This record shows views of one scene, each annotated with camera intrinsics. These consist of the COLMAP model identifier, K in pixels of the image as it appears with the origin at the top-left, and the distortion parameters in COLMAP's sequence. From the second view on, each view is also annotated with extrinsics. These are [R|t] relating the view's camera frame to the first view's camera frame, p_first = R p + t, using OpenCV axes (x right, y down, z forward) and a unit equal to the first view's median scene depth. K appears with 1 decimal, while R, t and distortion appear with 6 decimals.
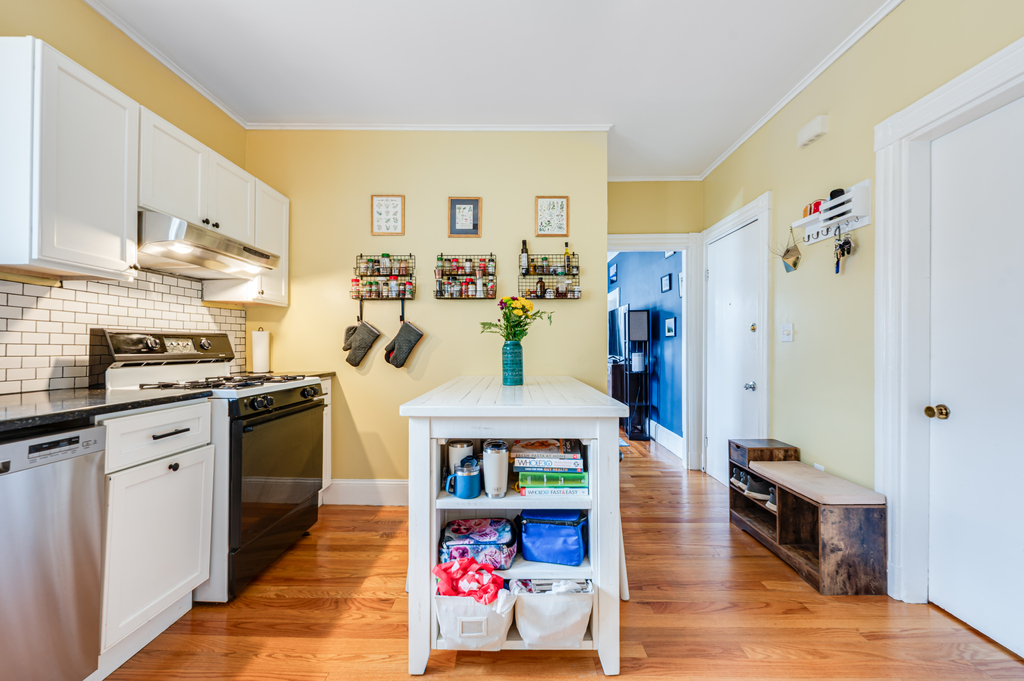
lens RADIAL K [[418.7, 0, 509.7], [0, 418.7, 344.7], [0, 0, 1]] dist [-0.001155, -0.000093]
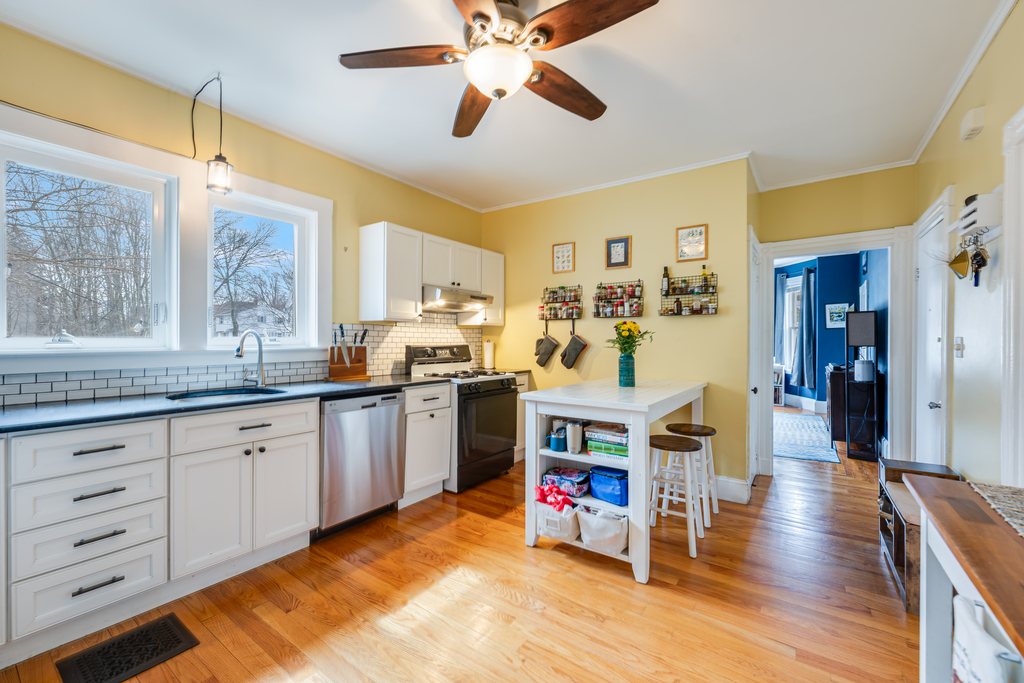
lens RADIAL K [[418.7, 0, 509.7], [0, 418.7, 345.7], [0, 0, 1]] dist [-0.001155, -0.000093]
pose [[0.826768, 0.008439, -0.562480, 0.455353], [-0.000610, 0.999900, 0.014106, -0.053203], [0.562543, -0.011320, 0.826690, -0.325837]]
